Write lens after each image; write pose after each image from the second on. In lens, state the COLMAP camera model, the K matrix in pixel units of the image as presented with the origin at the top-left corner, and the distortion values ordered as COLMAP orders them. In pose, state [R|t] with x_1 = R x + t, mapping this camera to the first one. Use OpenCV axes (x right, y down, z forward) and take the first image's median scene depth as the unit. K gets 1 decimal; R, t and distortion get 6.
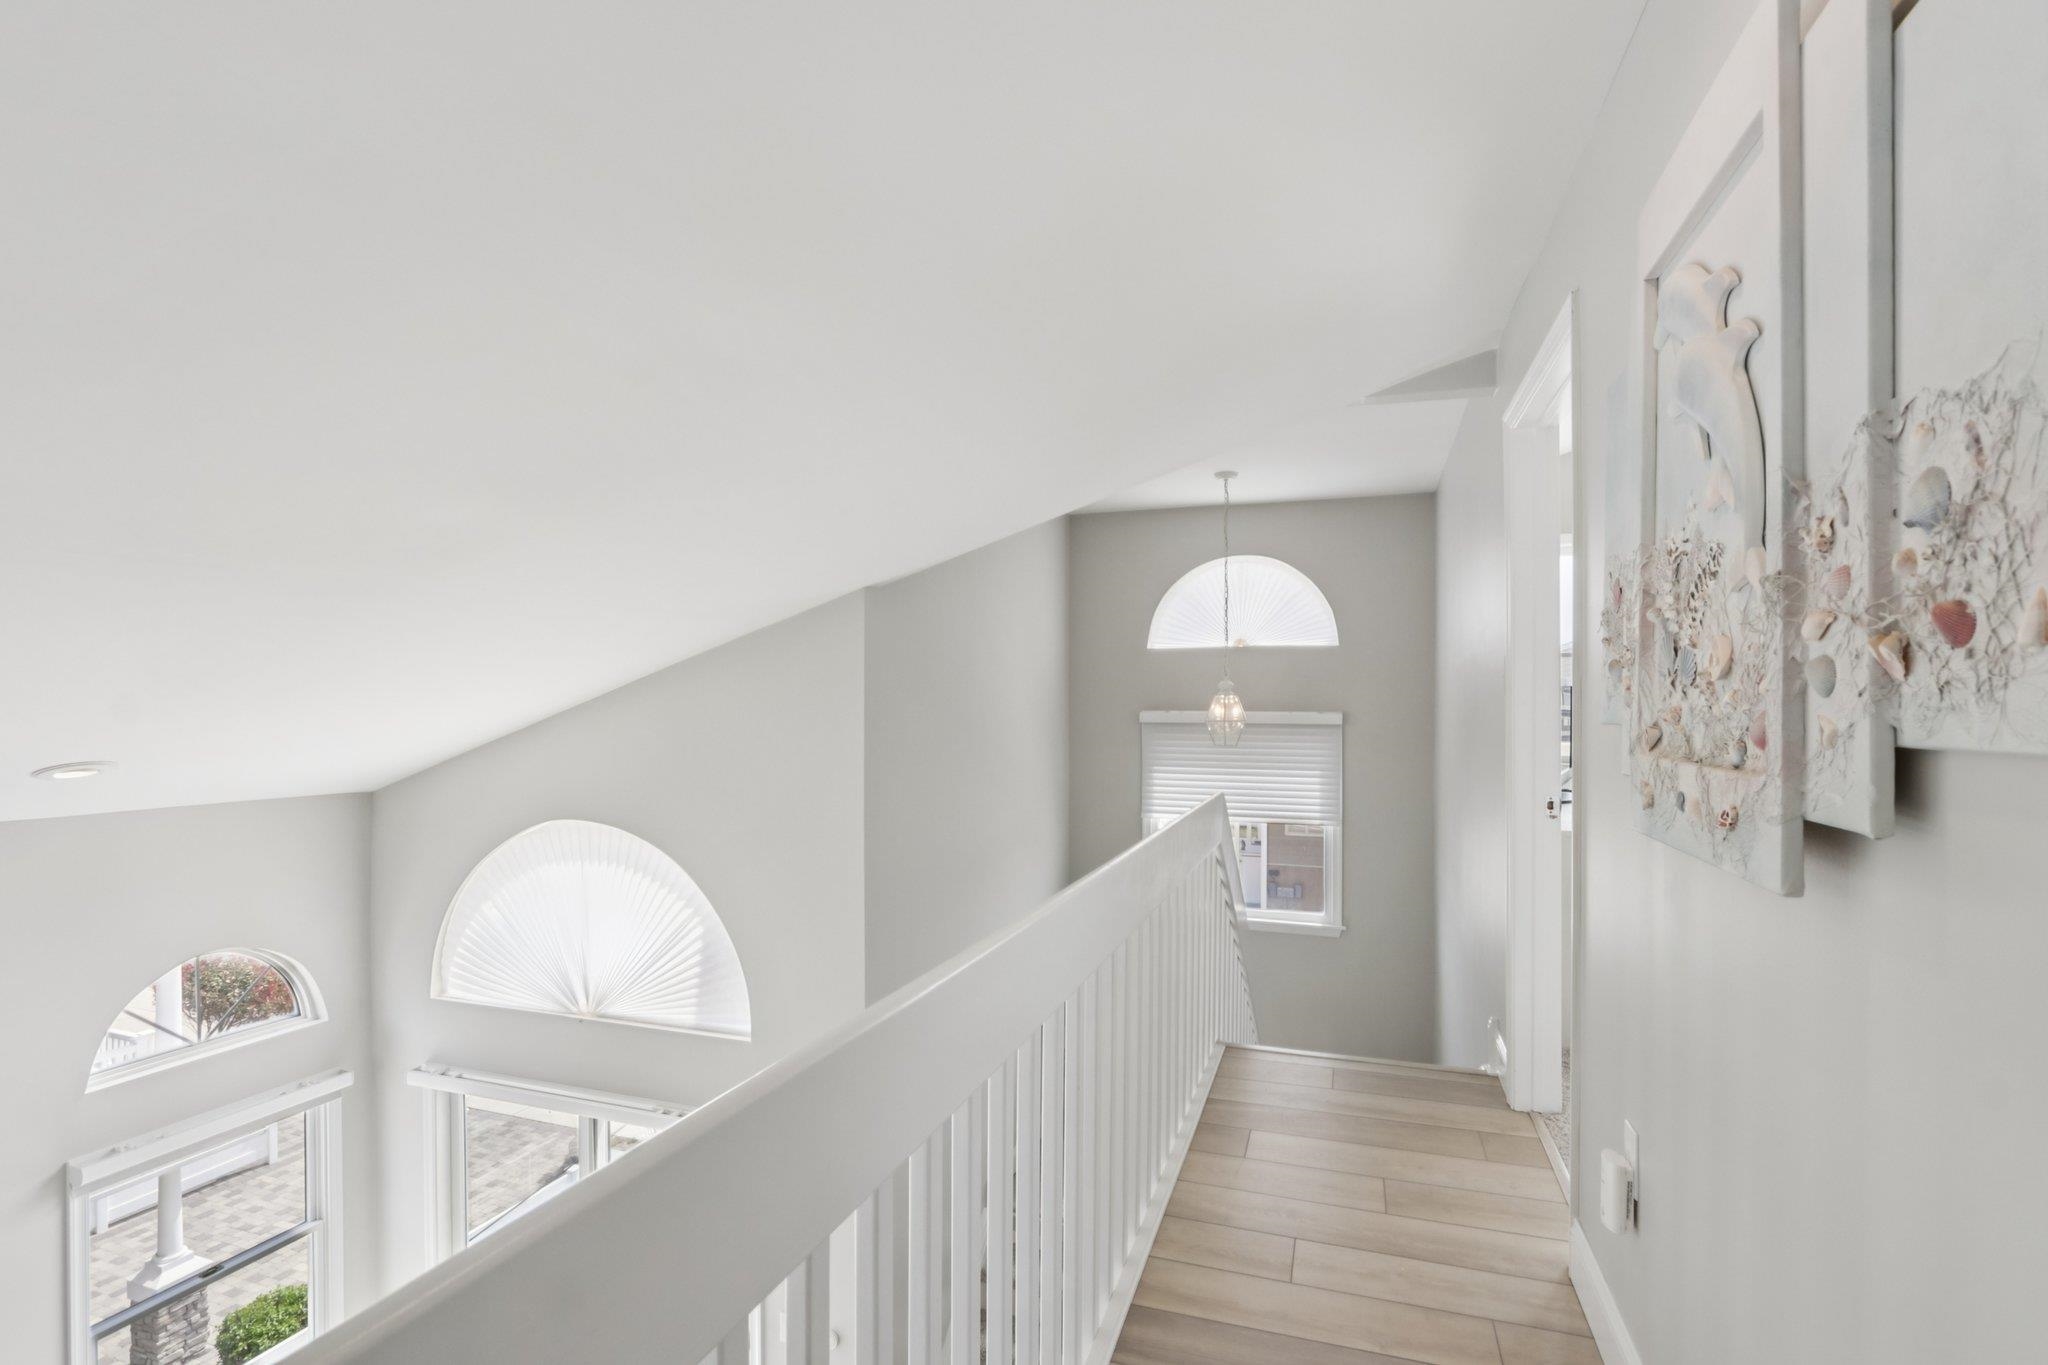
lens RADIAL K [[957.2, 0, 1022.7], [0, 957.2, 708.4], [0, 0, 1]] dist [-0.008727, 0.001150]
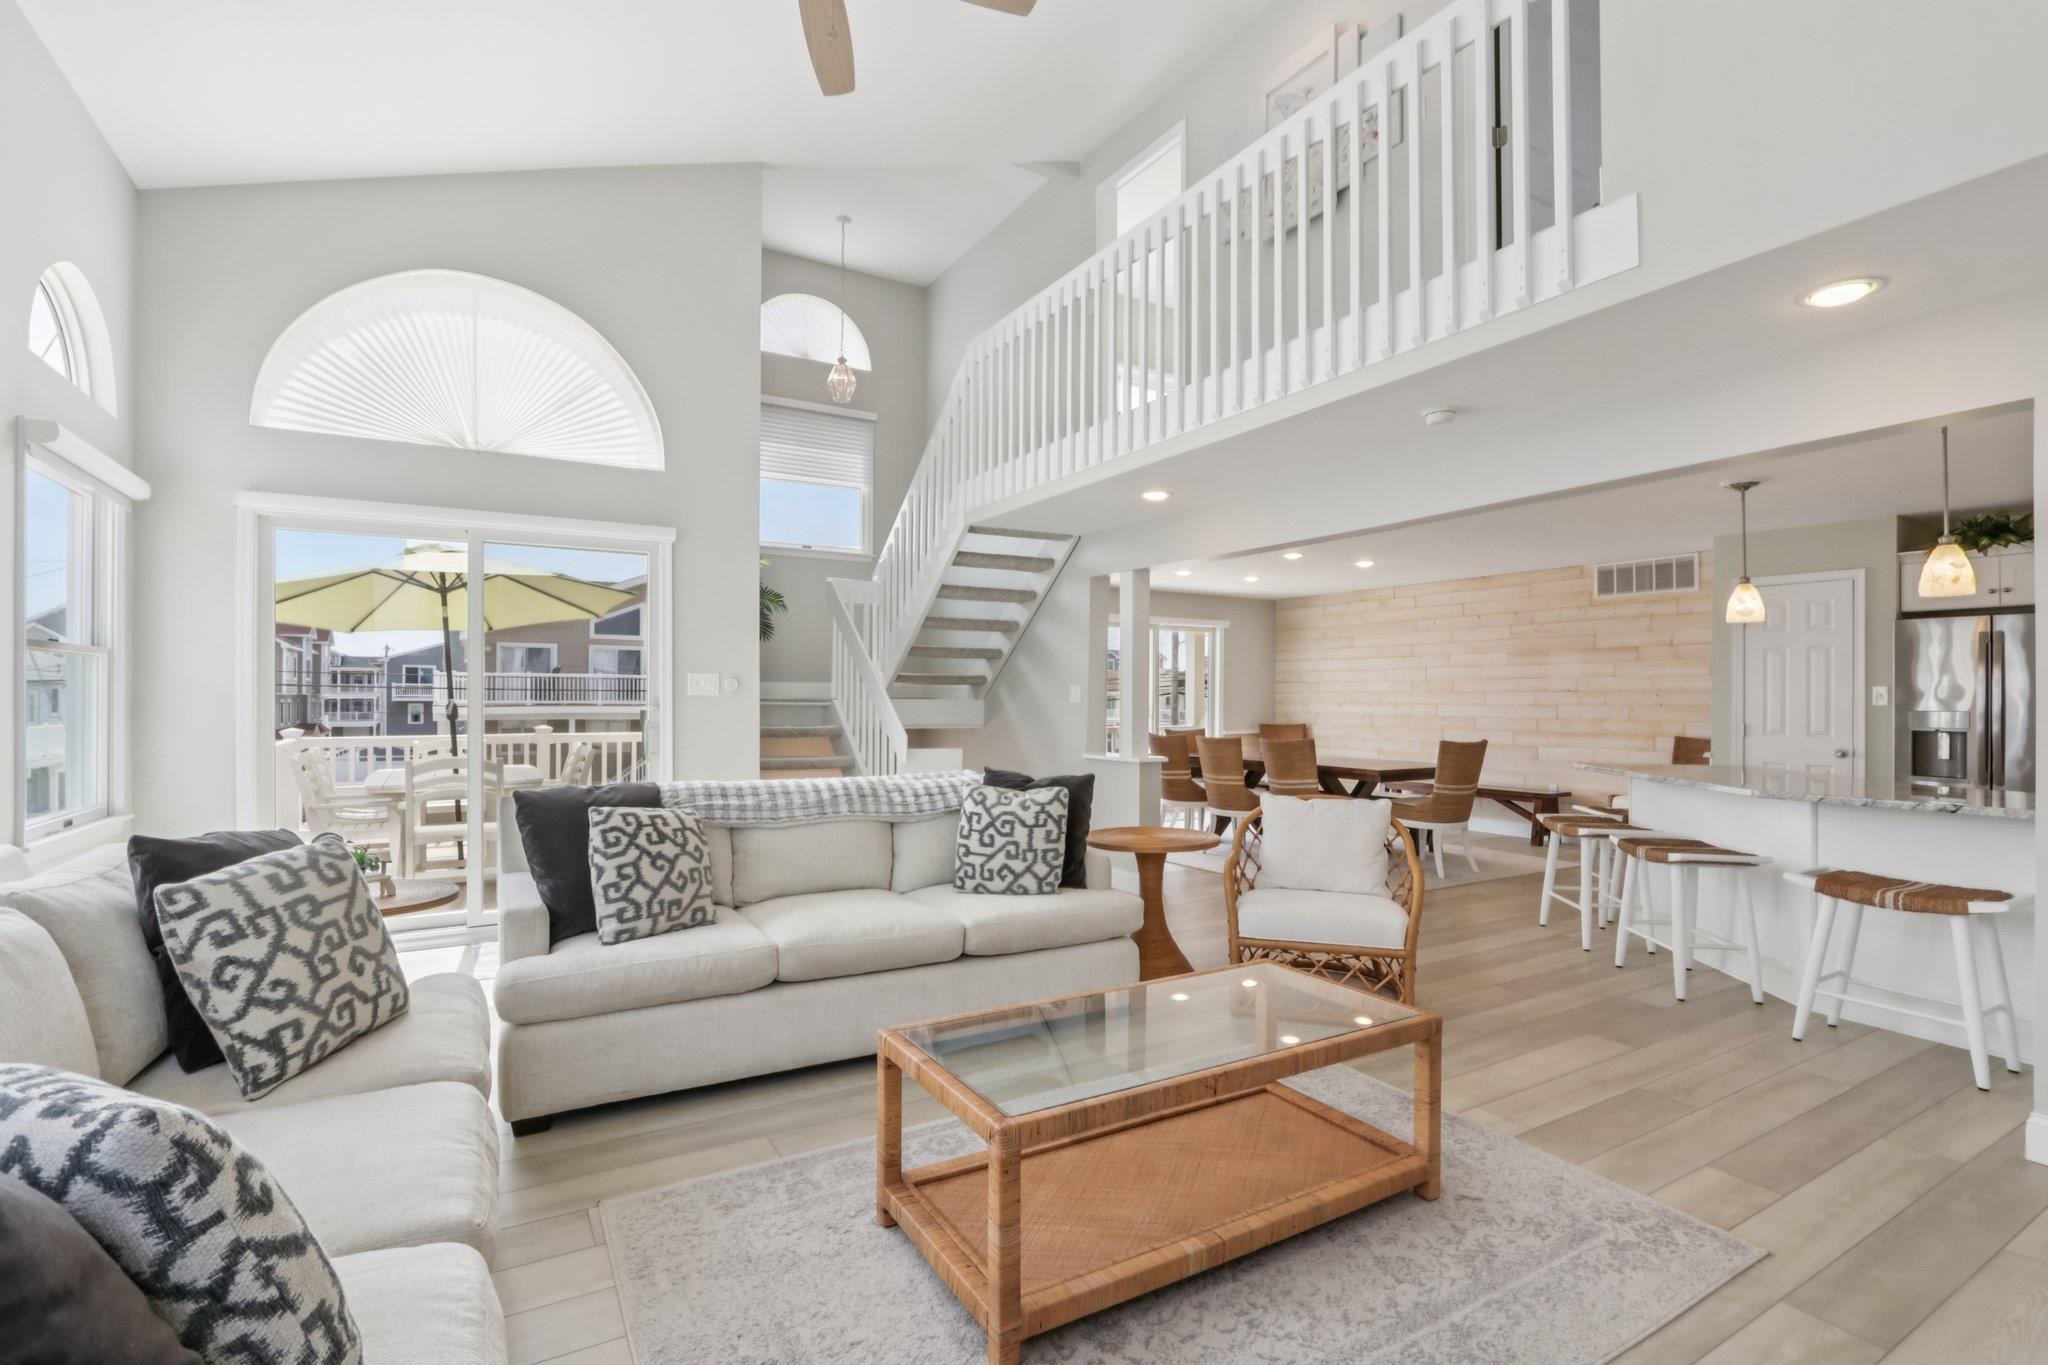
lens RADIAL K [[940.6, 0, 1017.9], [0, 940.6, 693.7], [0, 0, 1]] dist [-0.010903, 0.000259]
pose [[0.645470, 0.004185, 0.763775, -0.831948], [-0.000423, 0.999987, -0.005122, 0.575332], [-0.763786, 0.002982, 0.645463, -0.177972]]
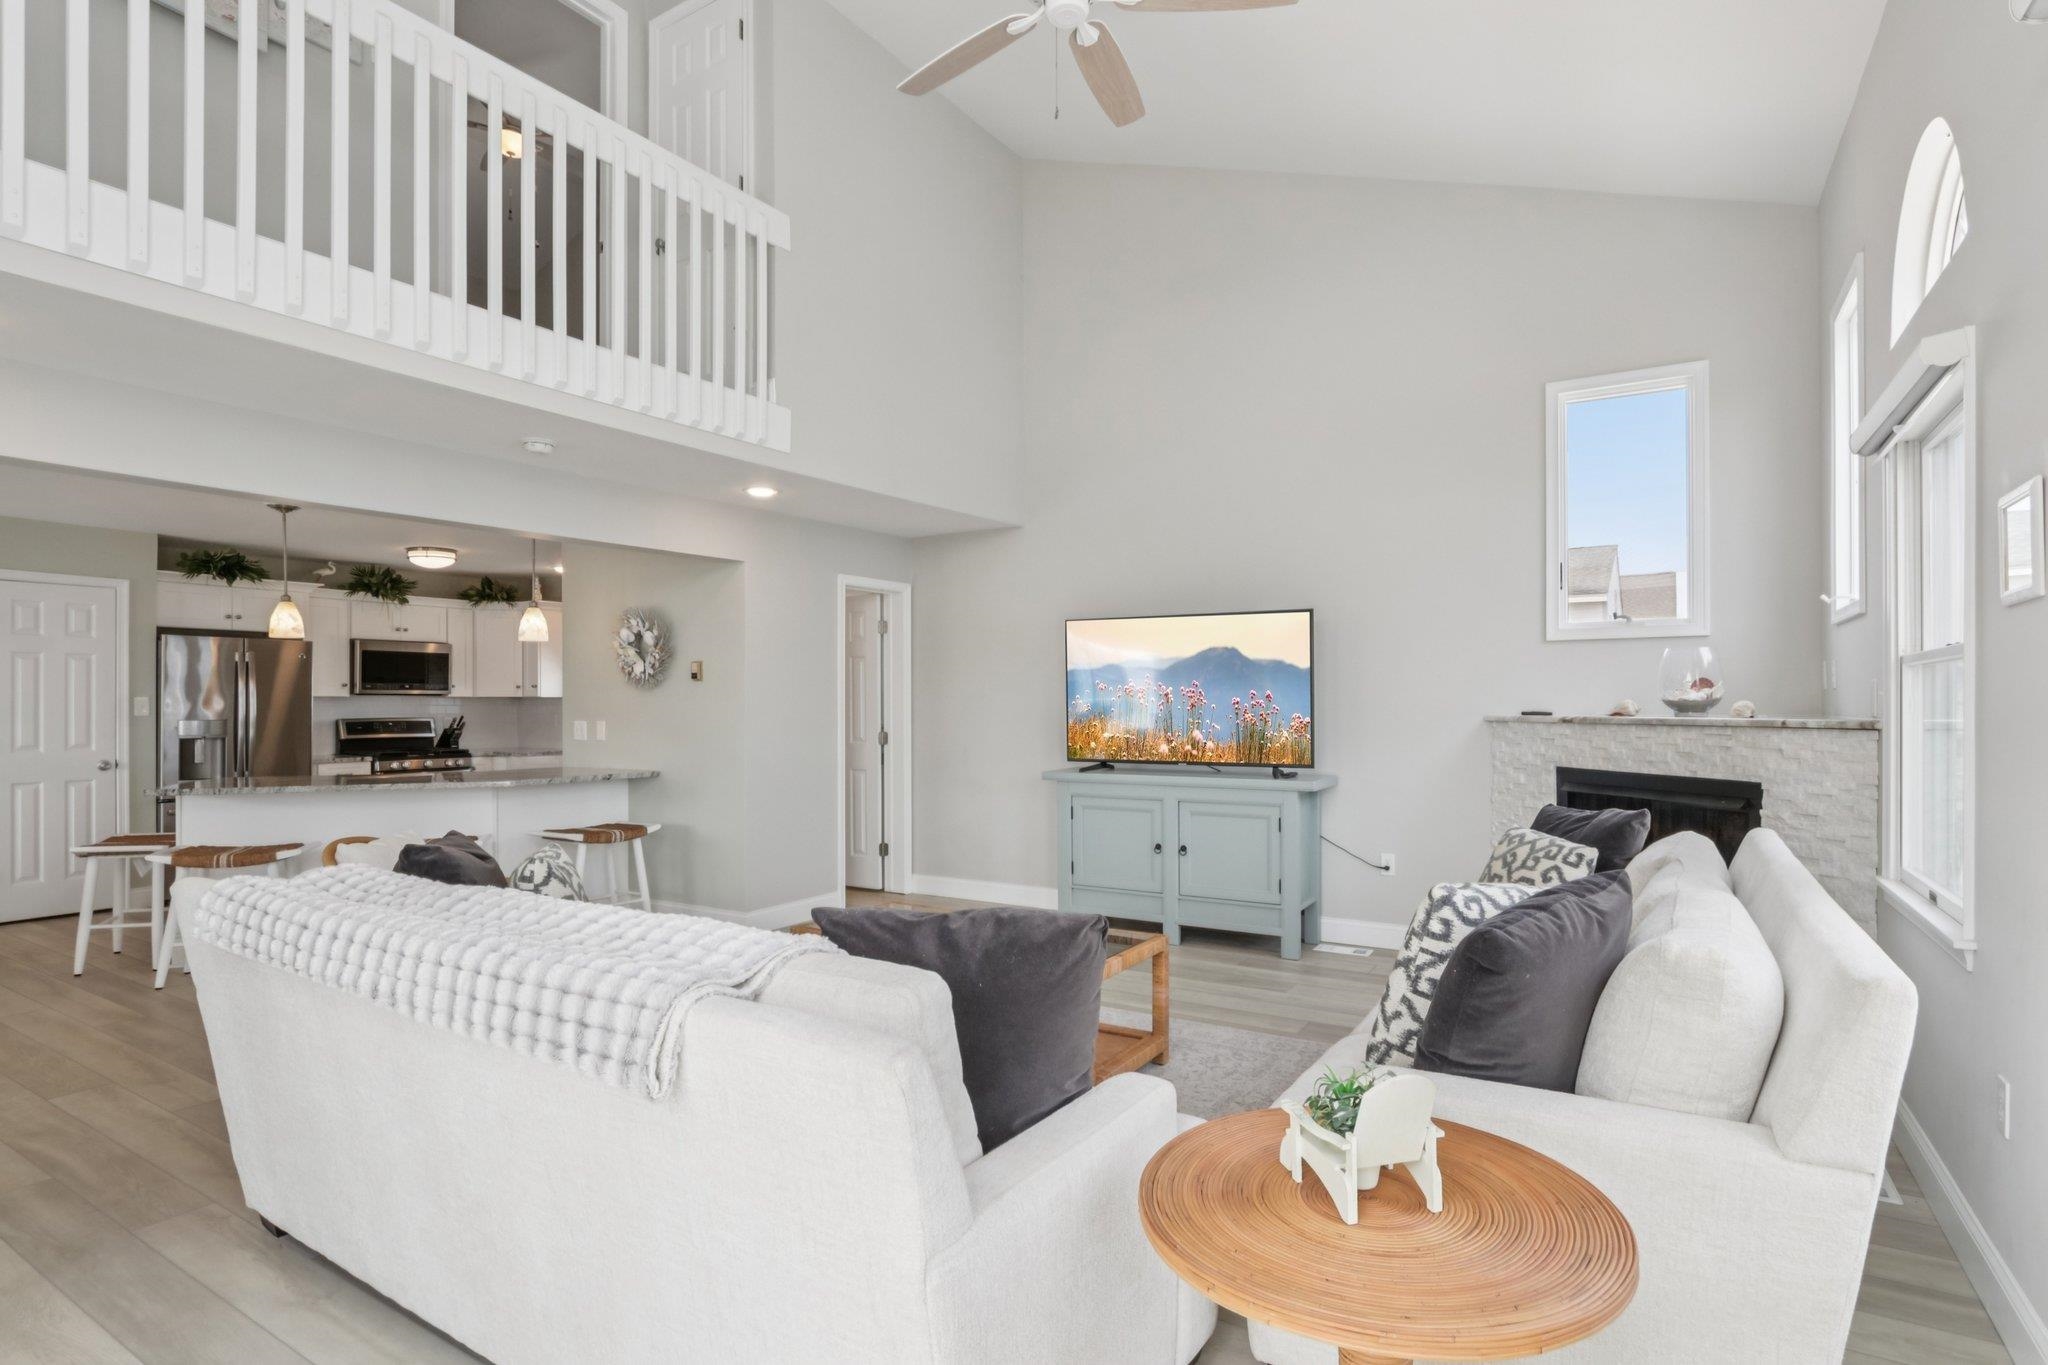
lens RADIAL K [[1045.8, 0, 1018.1], [0, 1045.8, 696.9], [0, 0, 1]] dist [-0.028153, 0.013451]
pose [[-0.977075, 0.001613, 0.212890, -0.608955], [0.001323, 0.999998, -0.001504, 0.561620], [-0.212892, -0.001188, -0.977075, 0.891622]]
